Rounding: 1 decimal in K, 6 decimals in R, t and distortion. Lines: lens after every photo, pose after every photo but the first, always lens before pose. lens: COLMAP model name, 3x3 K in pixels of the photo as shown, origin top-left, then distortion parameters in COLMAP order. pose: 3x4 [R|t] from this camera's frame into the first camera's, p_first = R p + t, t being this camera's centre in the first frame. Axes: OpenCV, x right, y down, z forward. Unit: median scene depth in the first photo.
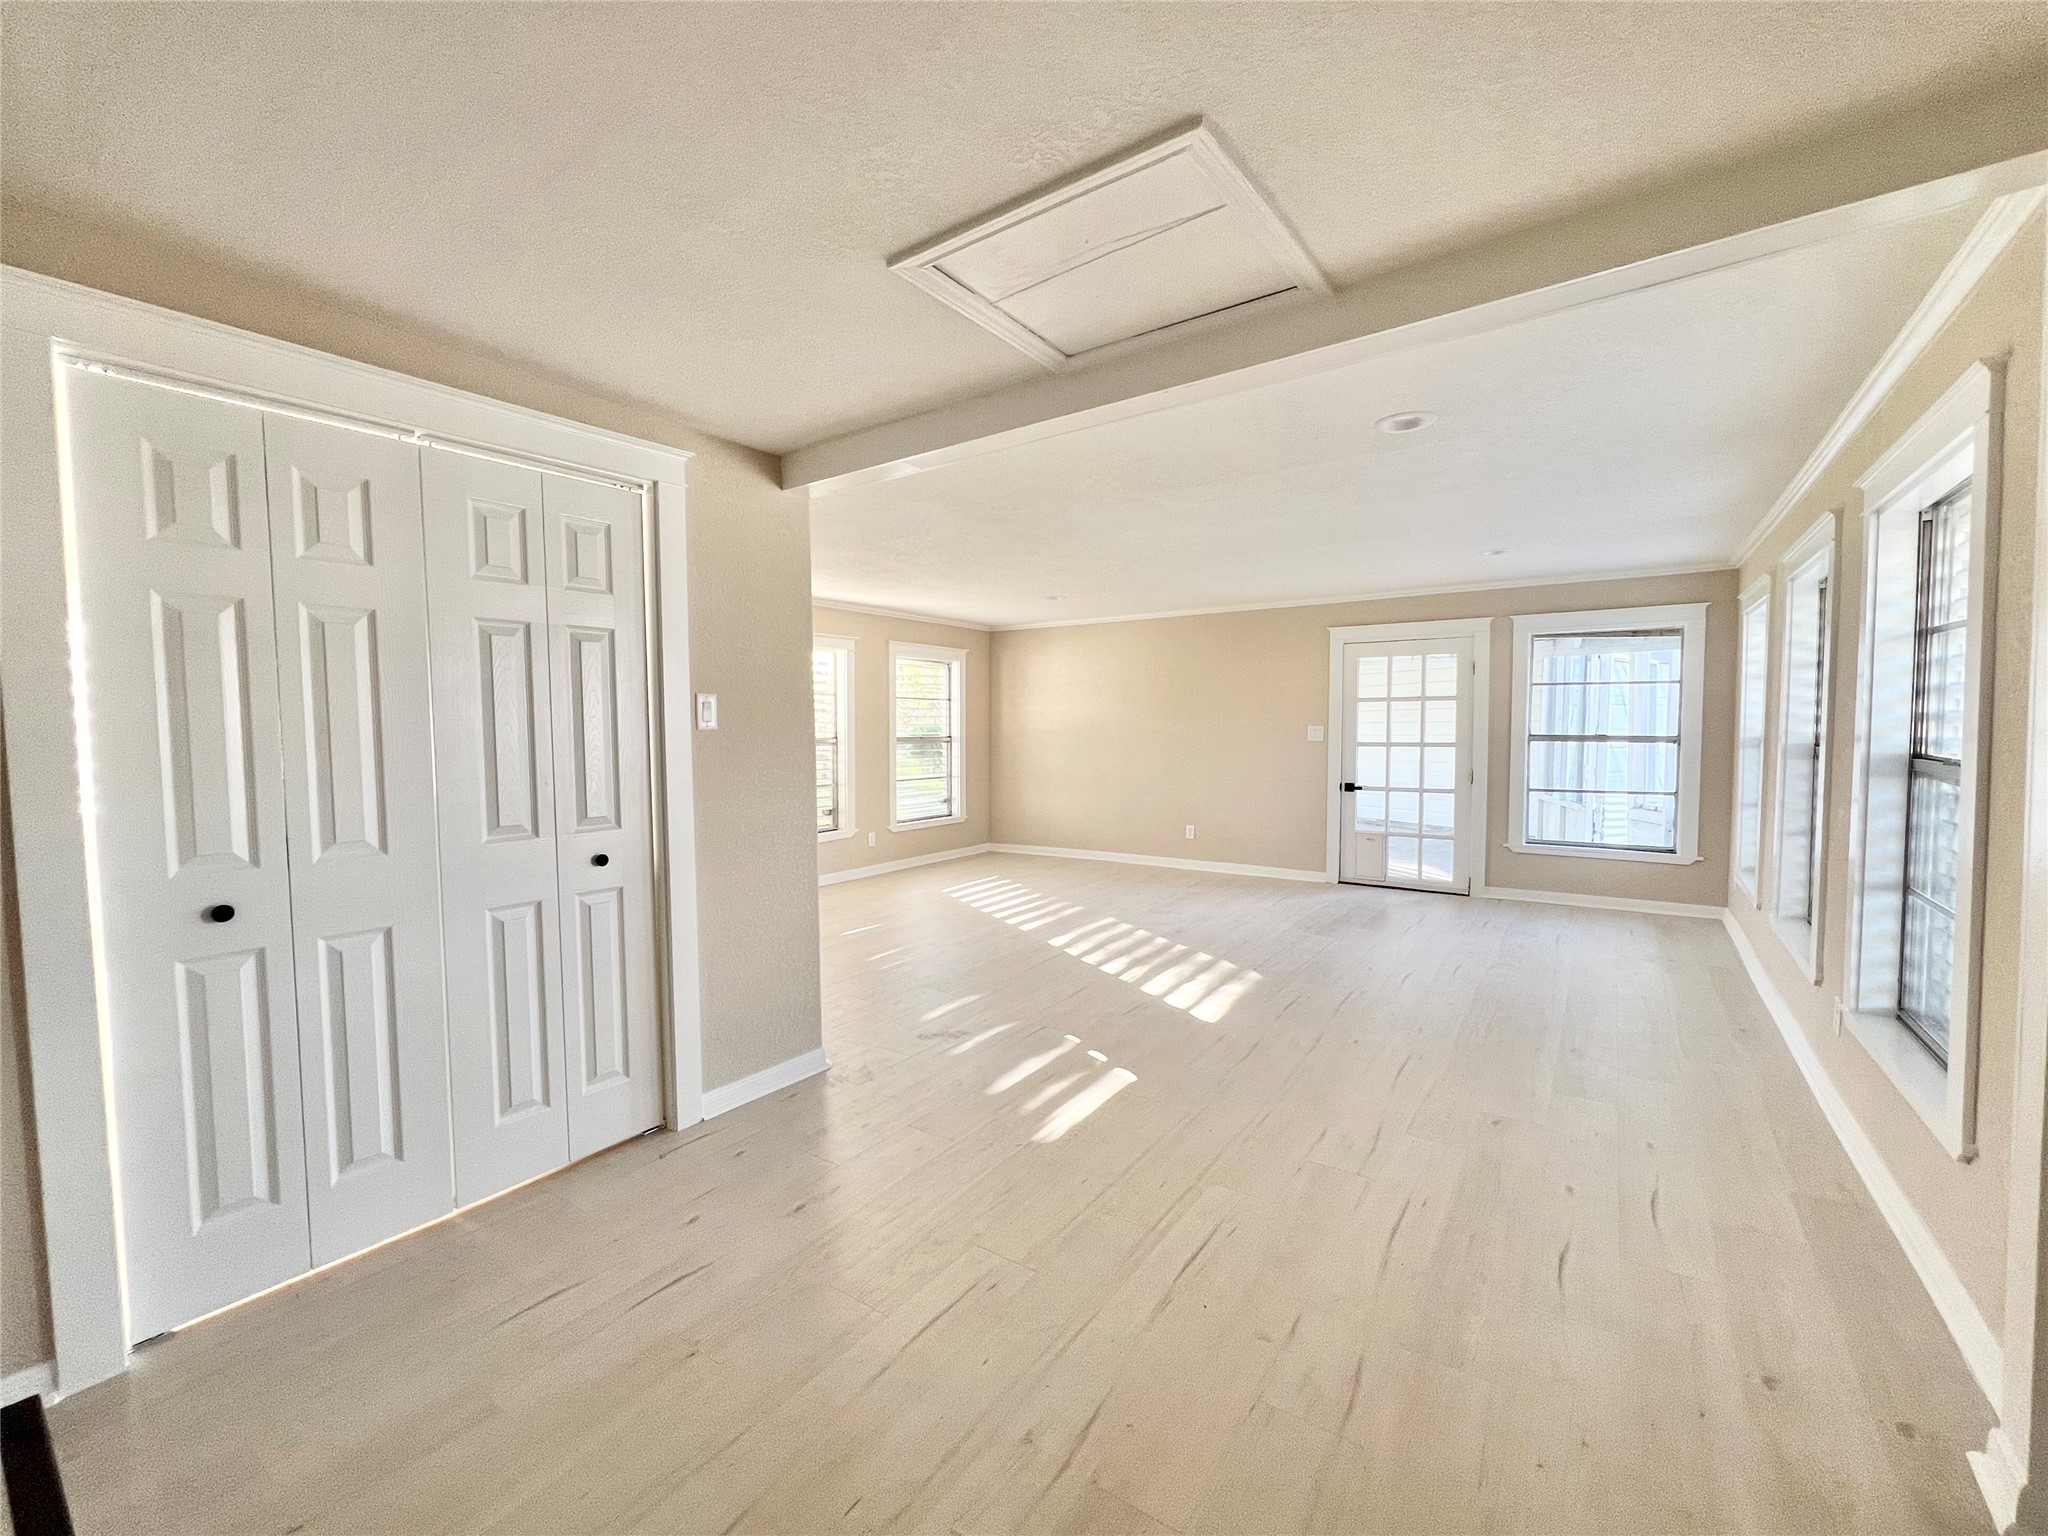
lens RADIAL K [[812.7, 0, 1024.0], [0, 812.7, 768.0], [0, 0, 1]] dist [-0.001299, -0.000147]
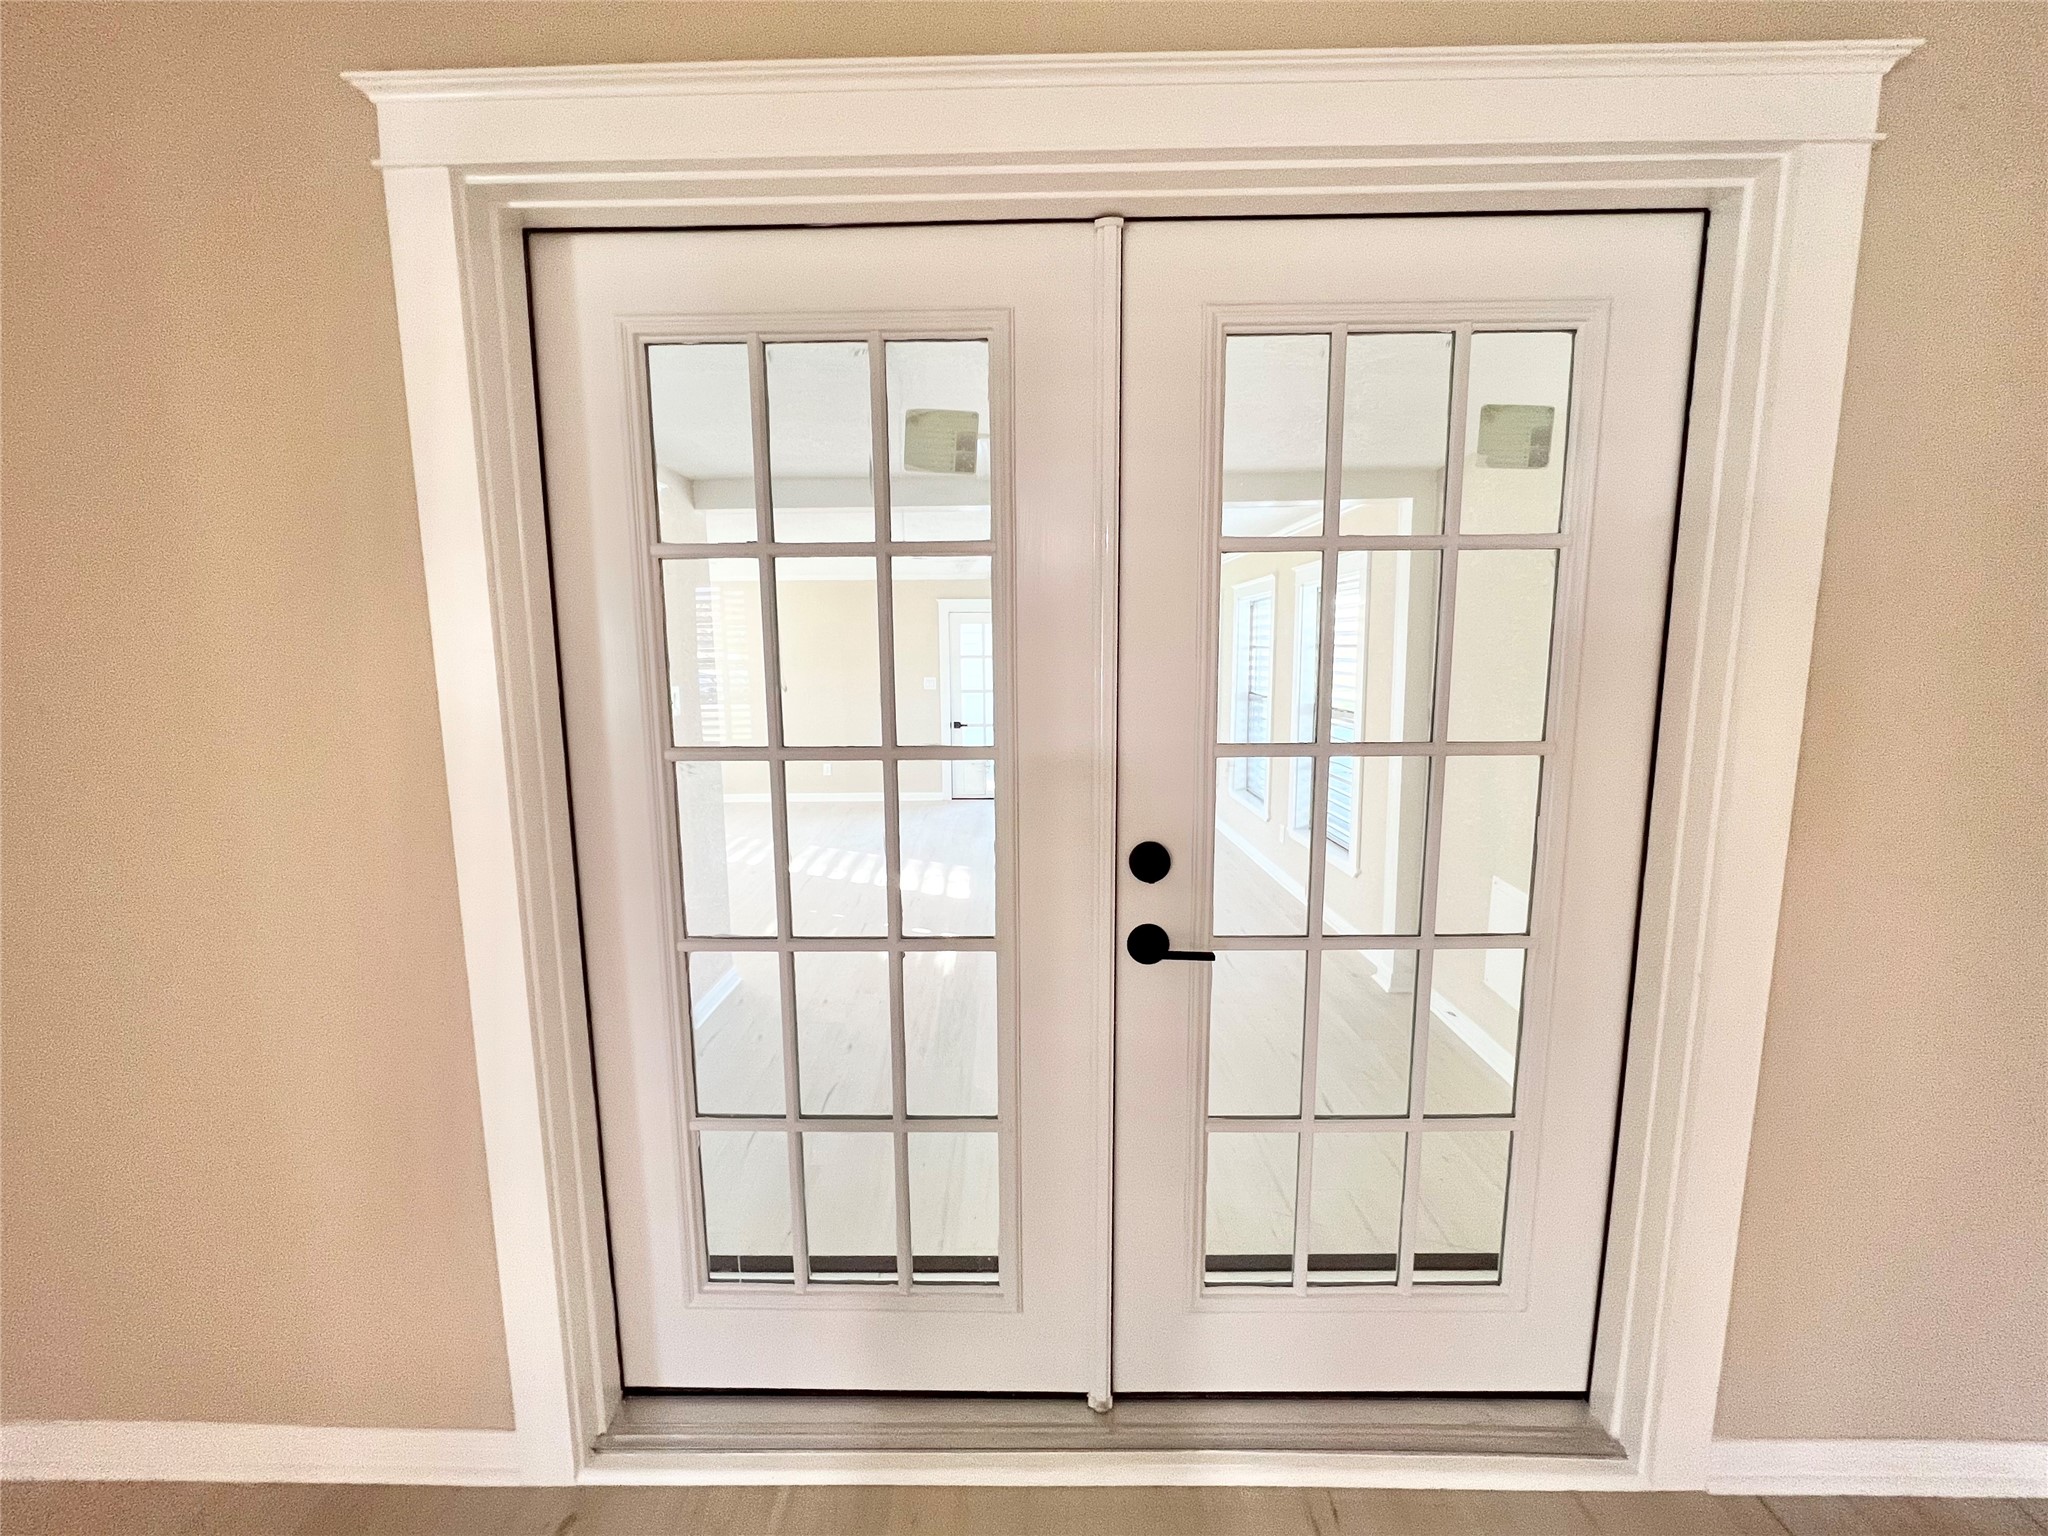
lens RADIAL K [[812.7, 0, 1024.0], [0, 812.7, 768.0], [0, 0, 1]] dist [-0.001299, -0.000147]
pose [[0.861760, -0.062835, 0.503410, -0.163595], [0.031289, 0.996994, 0.070882, 0.003368], [-0.506351, -0.045332, 0.861135, -0.169400]]
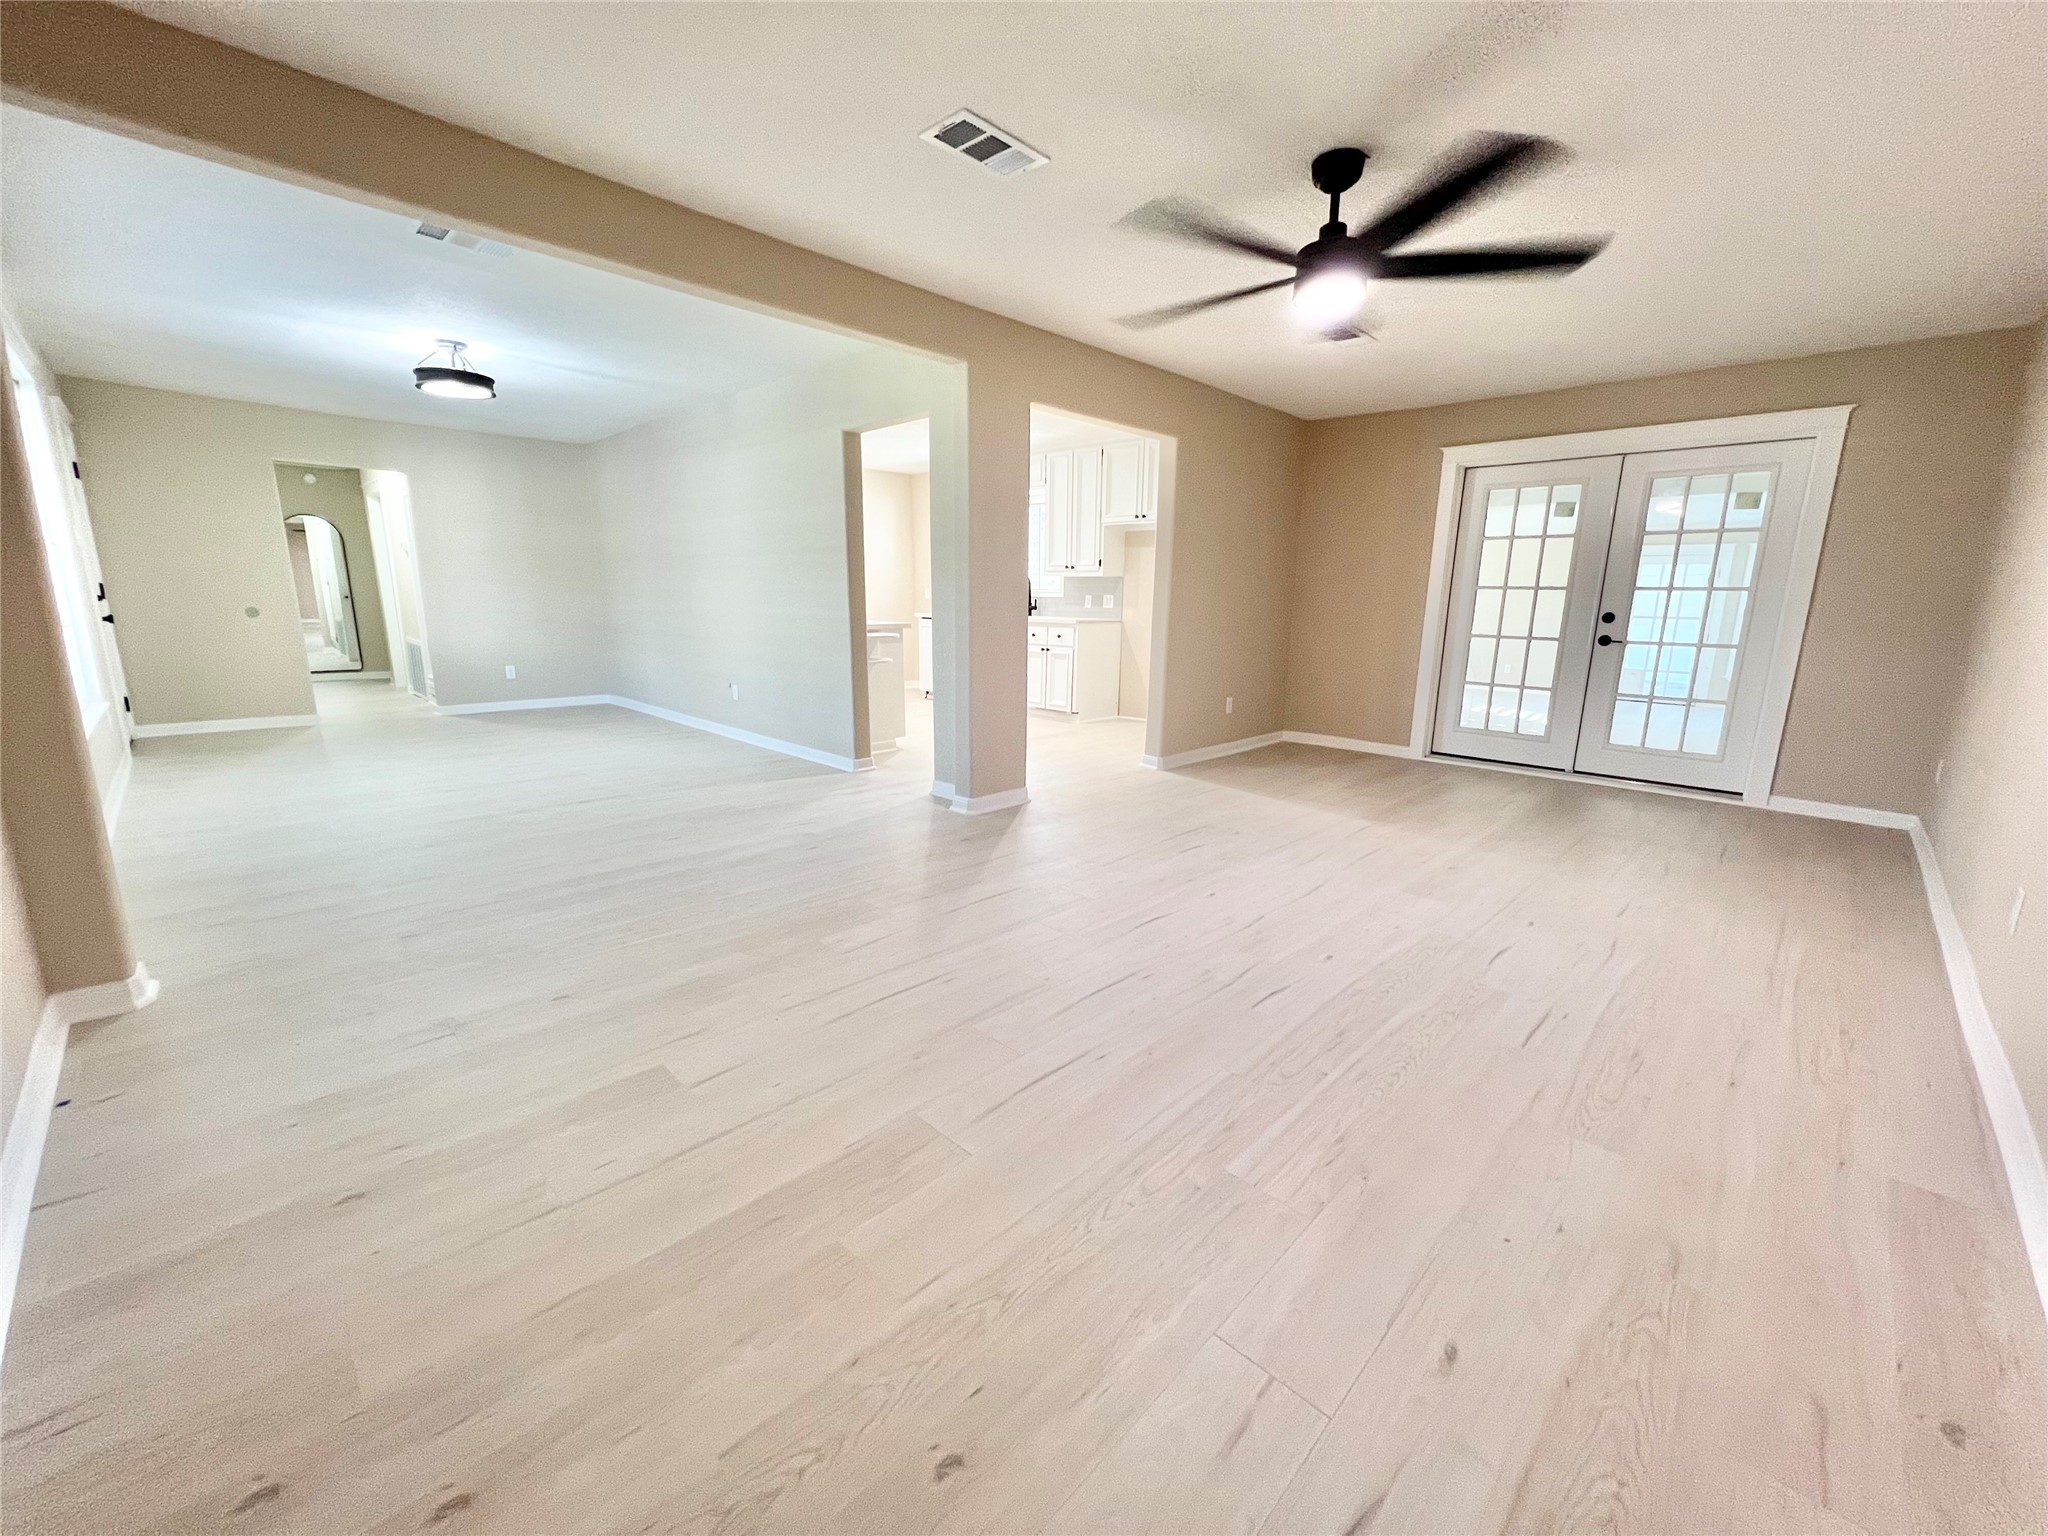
lens RADIAL K [[812.7, 0, 1024.0], [0, 812.7, 768.0], [0, 0, 1]] dist [-0.001299, -0.000147]
pose [[0.970955, 0.071698, -0.228266, -1.791483], [-0.035654, 0.986750, 0.158281, 0.558908], [0.236590, -0.145545, 0.960646, -5.478750]]
